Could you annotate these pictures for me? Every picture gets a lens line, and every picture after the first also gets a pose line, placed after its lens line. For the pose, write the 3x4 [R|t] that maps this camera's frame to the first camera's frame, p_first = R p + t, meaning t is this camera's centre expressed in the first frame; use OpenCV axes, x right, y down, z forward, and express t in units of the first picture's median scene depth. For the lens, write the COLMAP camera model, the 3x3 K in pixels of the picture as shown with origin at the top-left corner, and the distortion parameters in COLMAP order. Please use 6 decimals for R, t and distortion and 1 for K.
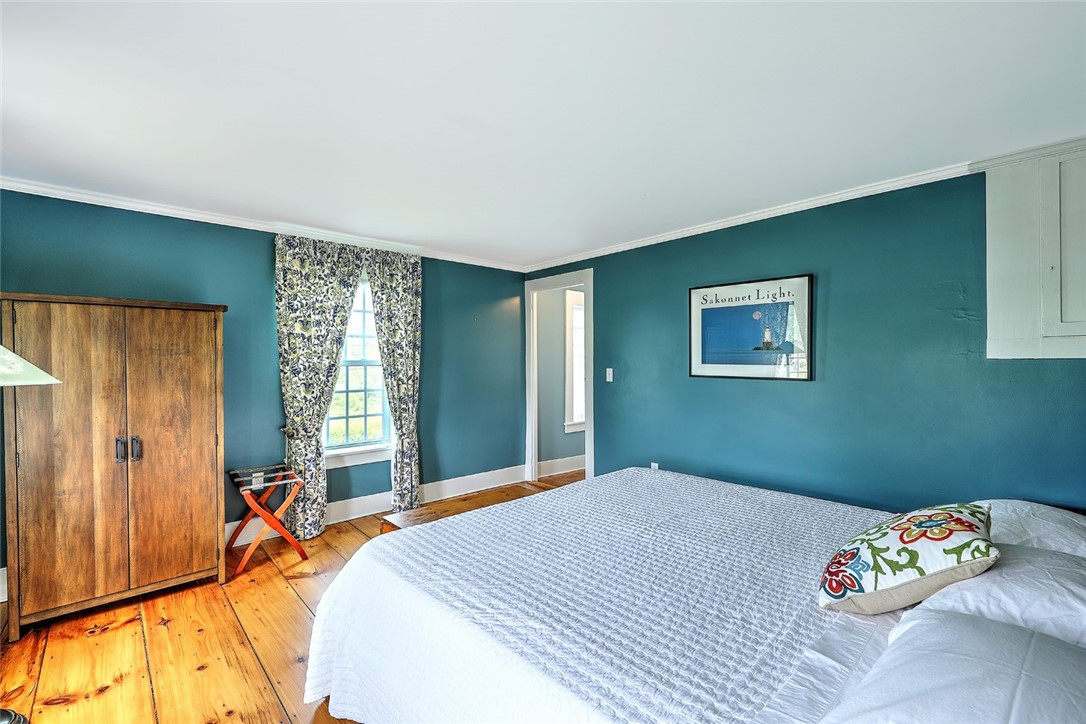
lens RADIAL K [[480.2, 0, 544.3], [0, 480.2, 362.2], [0, 0, 1]] dist [-0.002295, -0.000057]
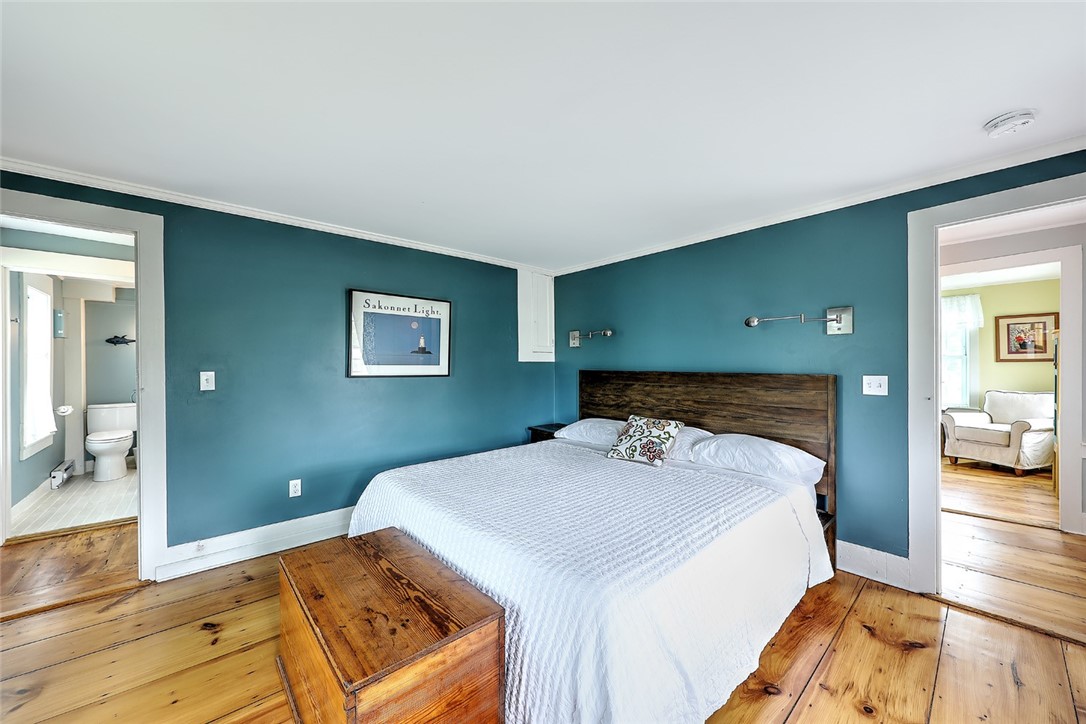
lens RADIAL K [[404.9, 0, 545.9], [0, 404.9, 364.5], [0, 0, 1]] dist [-0.001999, -0.000061]
pose [[0.001609, -0.002461, 0.999996, -0.602507], [-0.000925, 0.999997, 0.002463, 0.001296], [-0.999998, -0.000929, 0.001607, 0.655942]]
